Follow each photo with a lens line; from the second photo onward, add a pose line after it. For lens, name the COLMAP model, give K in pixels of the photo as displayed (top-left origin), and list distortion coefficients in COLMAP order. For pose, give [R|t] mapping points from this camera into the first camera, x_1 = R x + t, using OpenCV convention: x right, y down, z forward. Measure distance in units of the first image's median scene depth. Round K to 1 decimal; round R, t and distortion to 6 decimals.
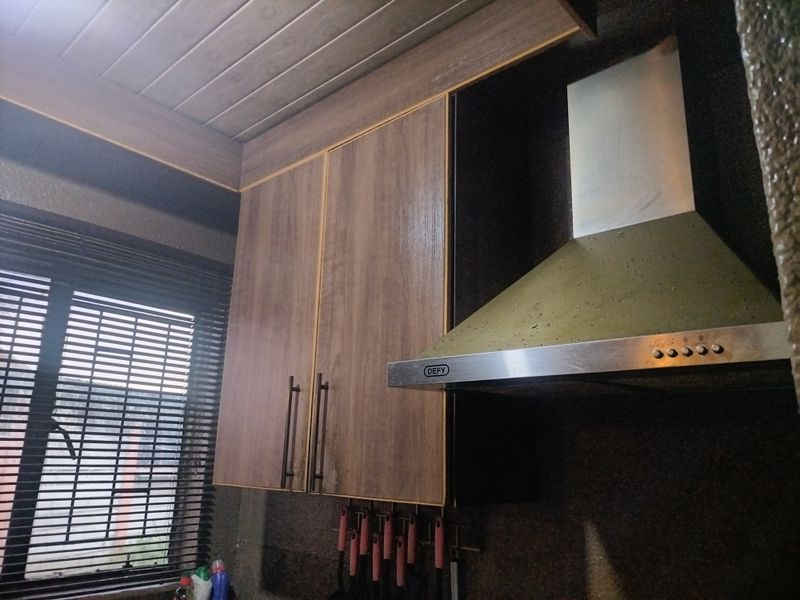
lens RADIAL K [[589.4, 0, 400.3], [0, 589.4, 300.1], [0, 0, 1]] dist [0.033131, -0.039931]
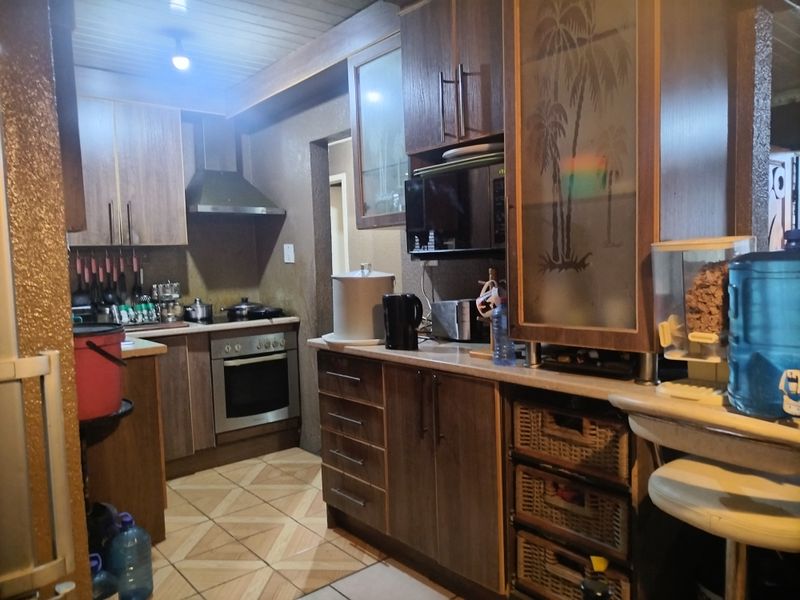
lens RADIAL K [[589.4, 0, 400.3], [0, 589.4, 300.1], [0, 0, 1]] dist [0.033131, -0.039931]
pose [[0.142811, -0.098512, 0.984835, -2.600625], [-0.218352, 0.967382, 0.128429, -0.050907], [-0.965364, -0.233382, 0.116642, -0.580754]]
